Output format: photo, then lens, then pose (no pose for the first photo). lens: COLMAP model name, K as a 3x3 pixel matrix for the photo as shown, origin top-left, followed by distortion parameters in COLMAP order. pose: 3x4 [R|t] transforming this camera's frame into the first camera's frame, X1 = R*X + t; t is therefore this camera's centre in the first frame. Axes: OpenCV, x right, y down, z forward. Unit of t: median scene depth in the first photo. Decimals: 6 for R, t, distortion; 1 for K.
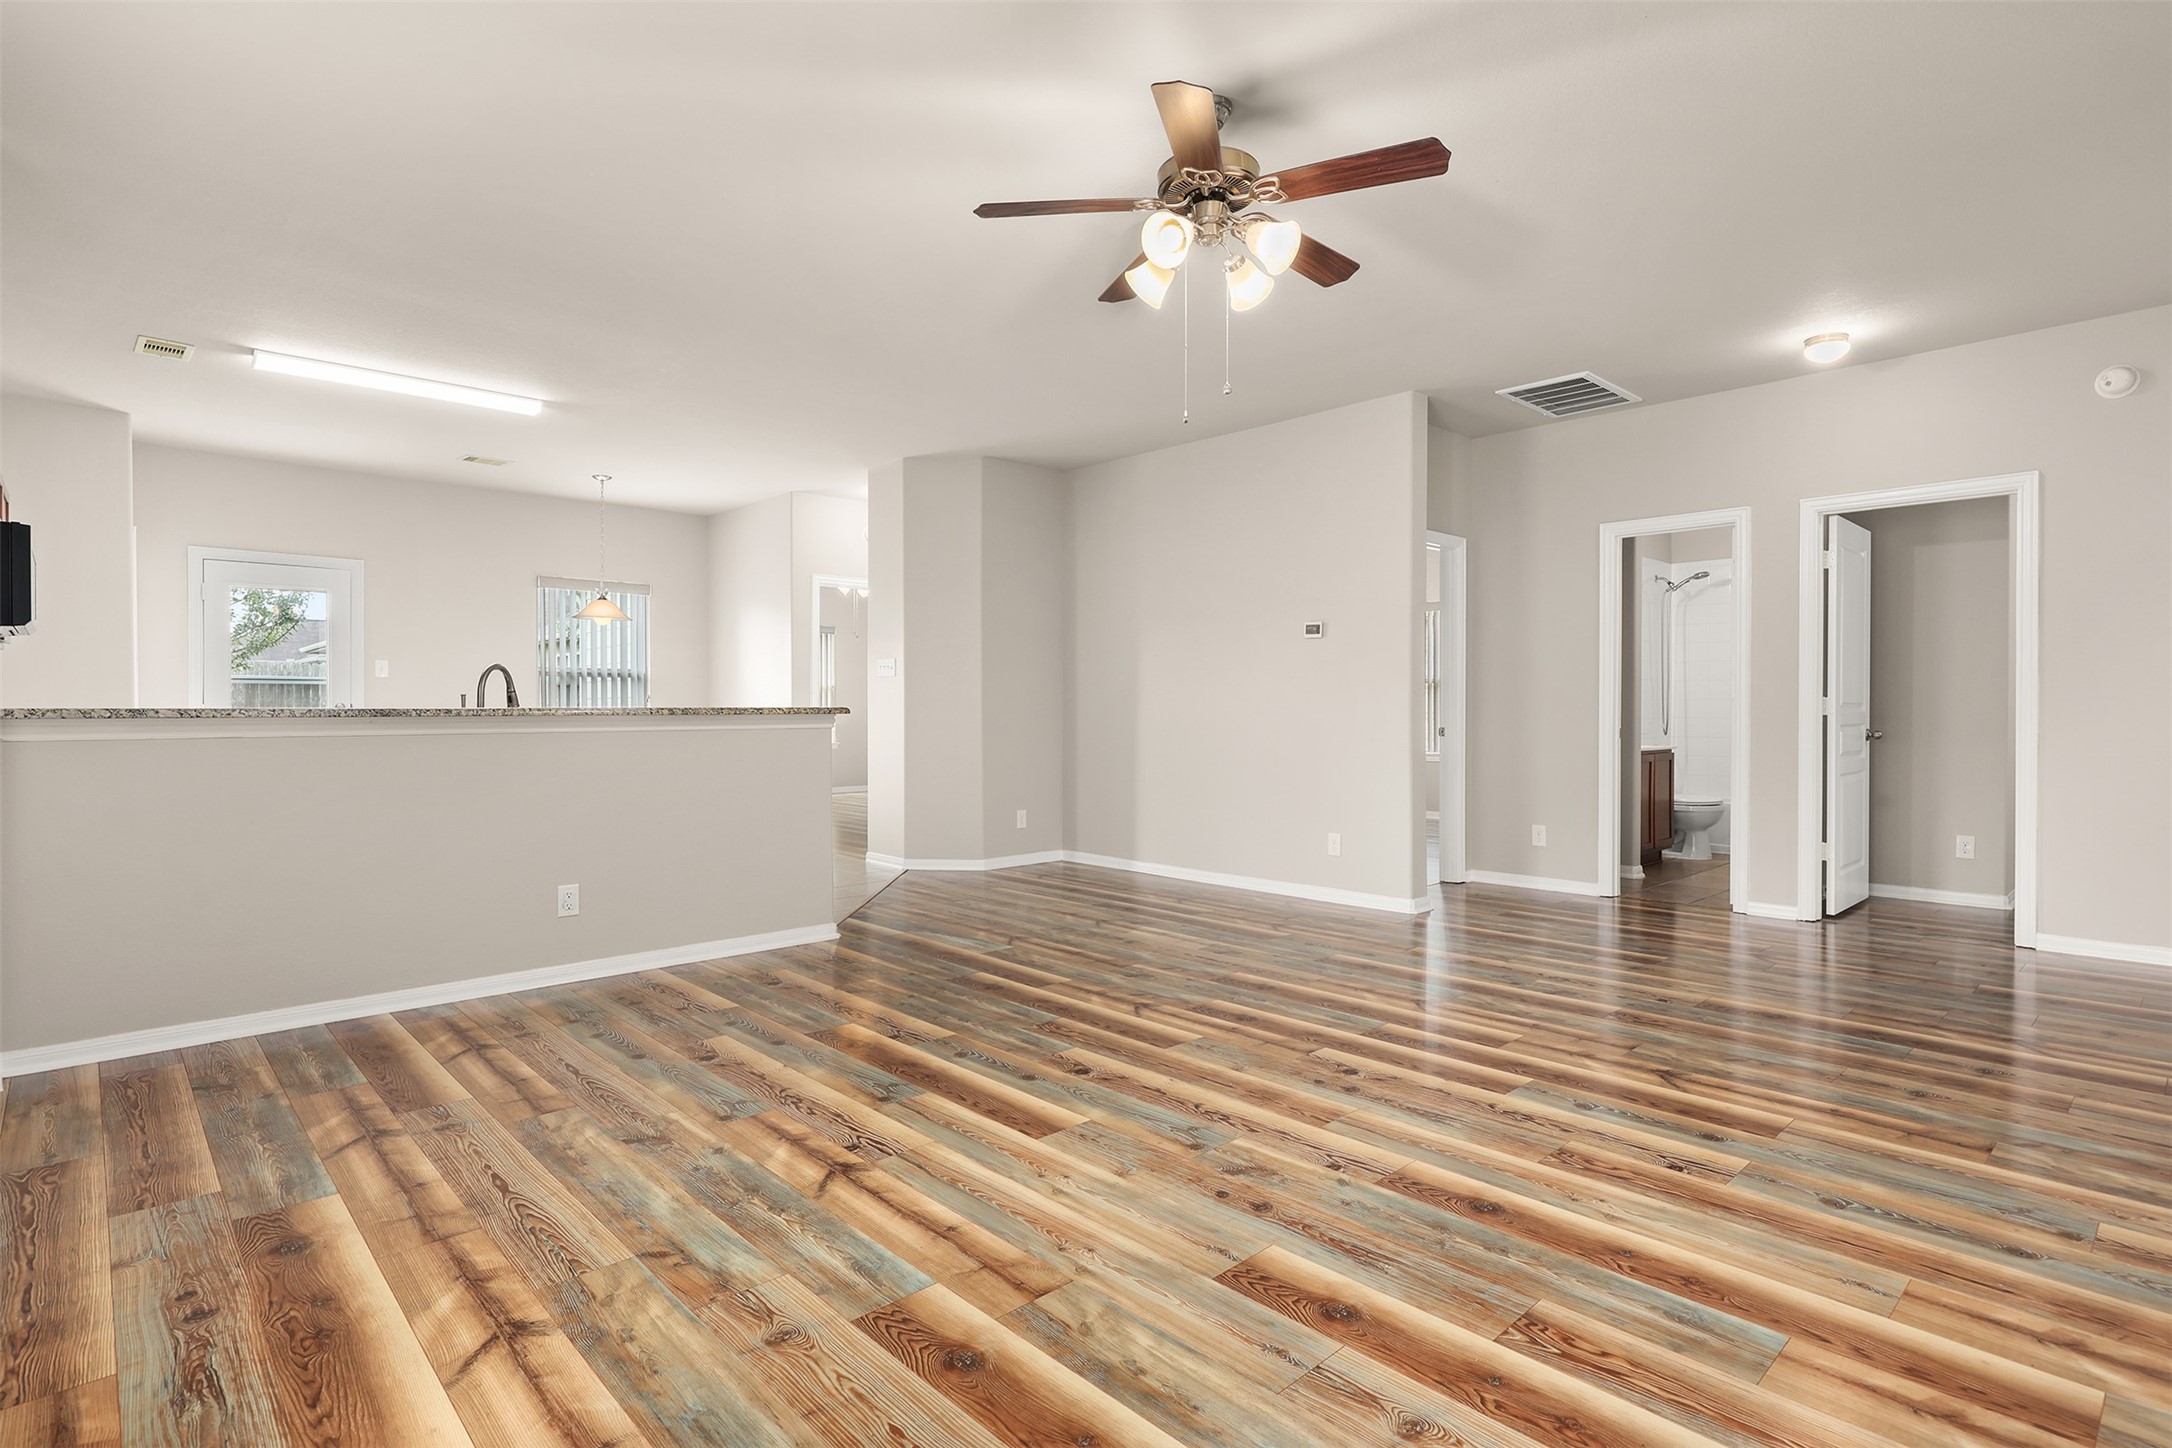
lens RADIAL K [[1123.7, 0, 1102.3], [0, 1123.7, 713.6], [0, 0, 1]] dist [-0.005032, 0.000083]
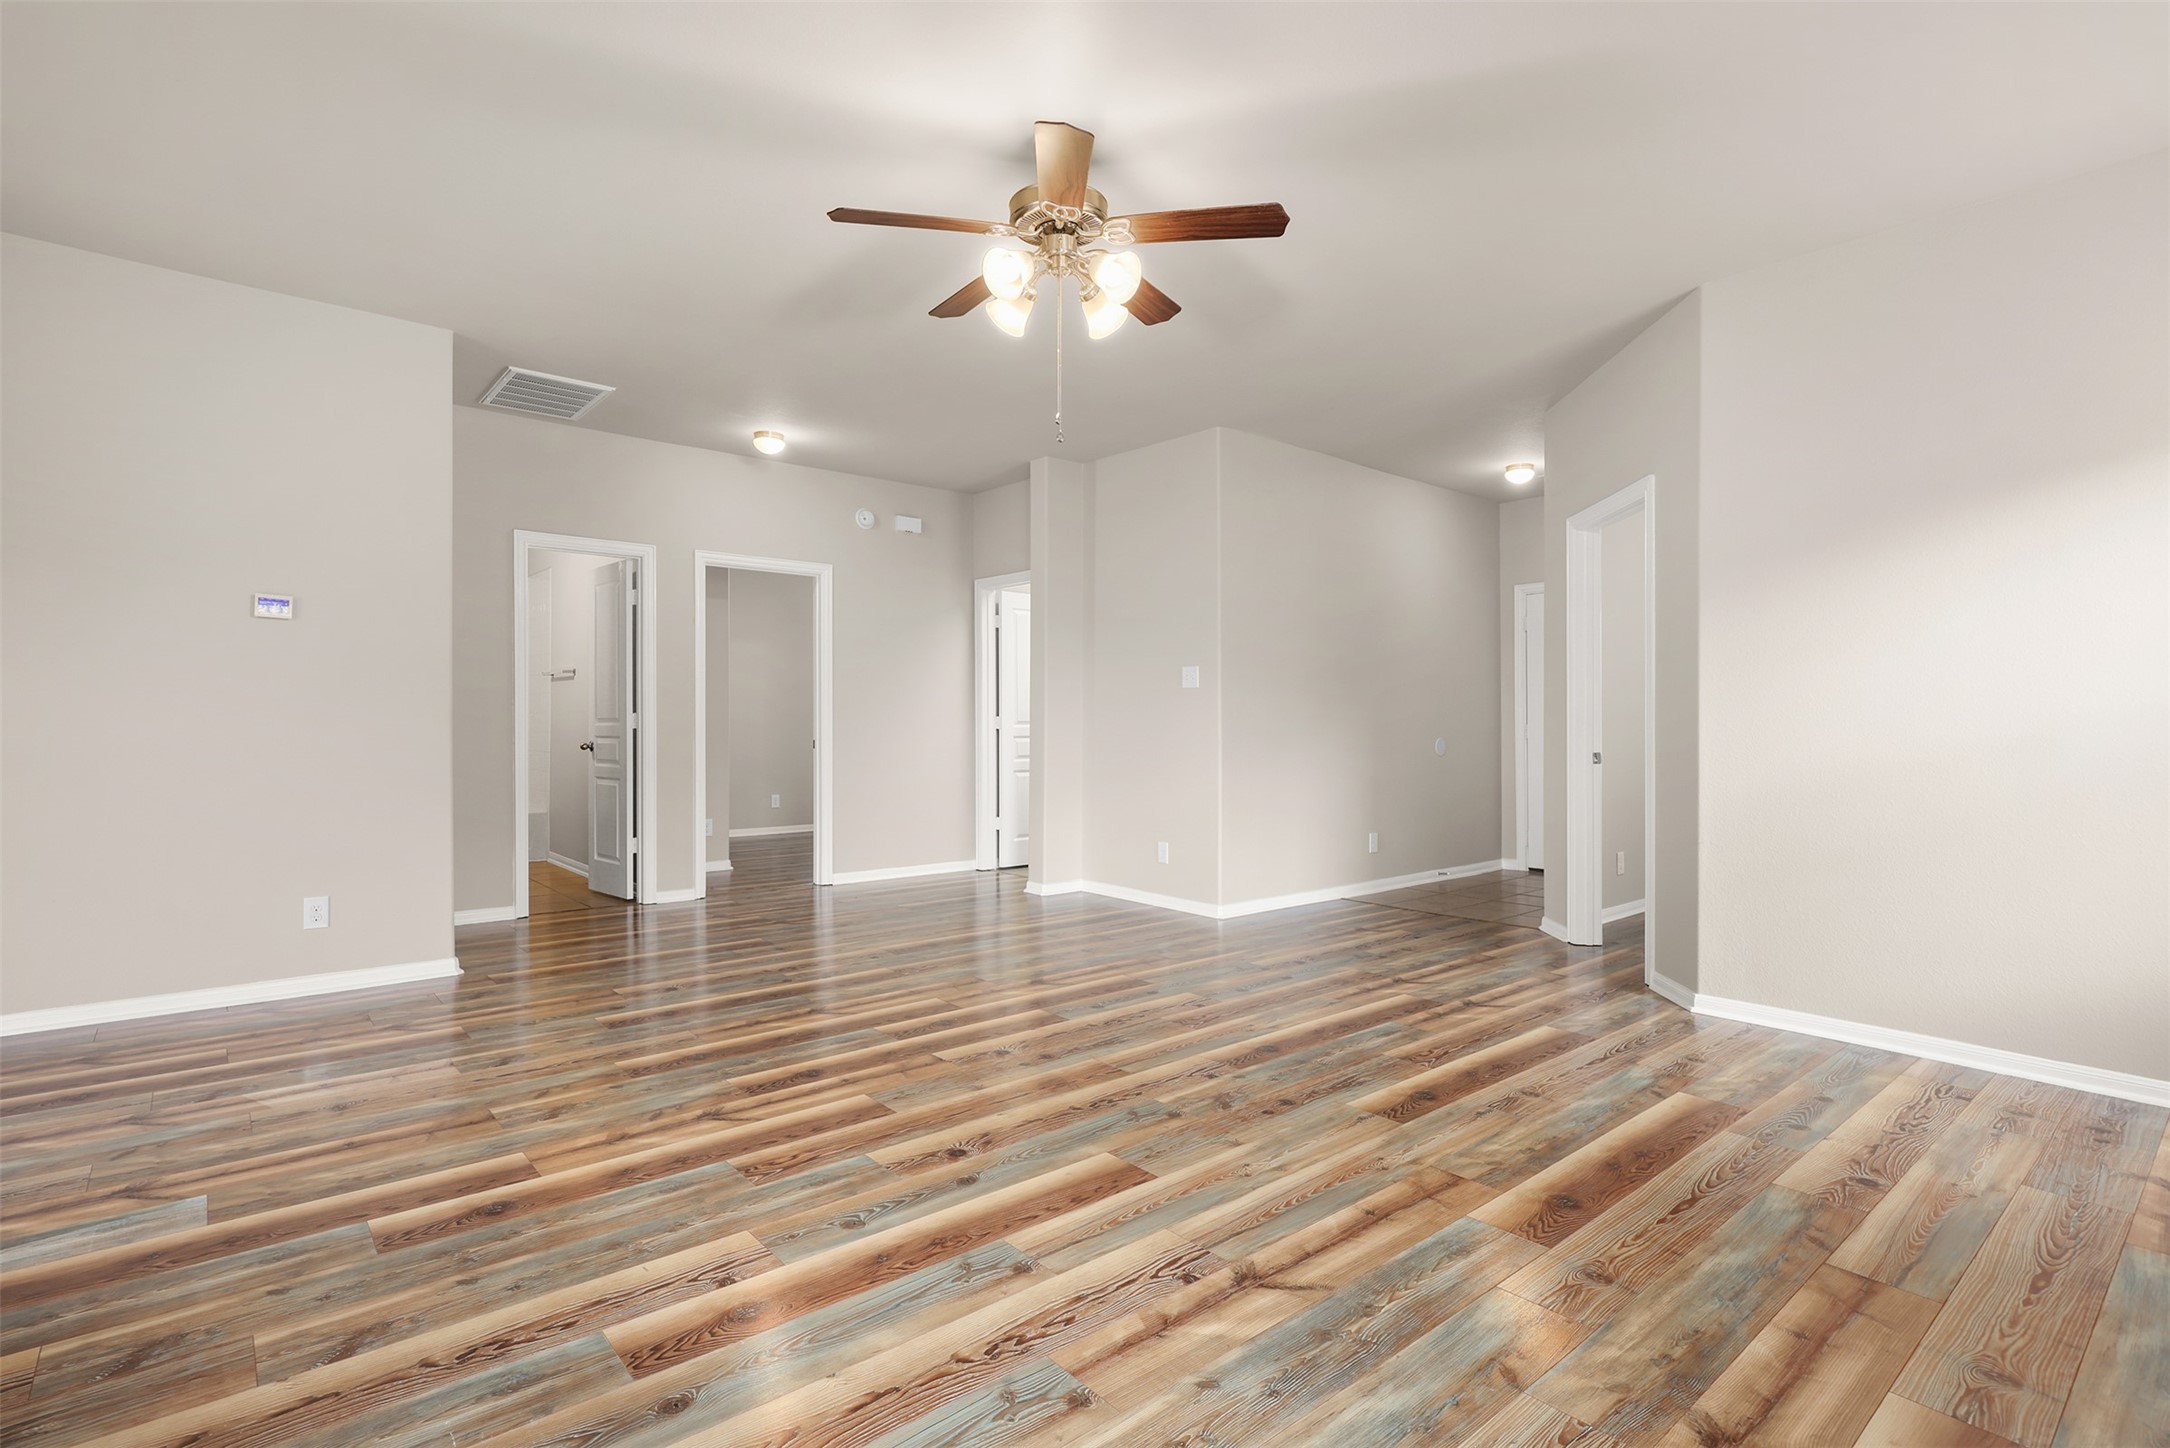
lens RADIAL K [[1031.0, 0, 1115.3], [0, 1031.0, 753.9], [0, 0, 1]] dist [0.001378, -0.000480]
pose [[0.029166, -0.028051, 0.999181, -0.893279], [0.002742, 0.999605, 0.027983, -0.005018], [-0.999571, 0.001924, 0.029231, 0.975374]]
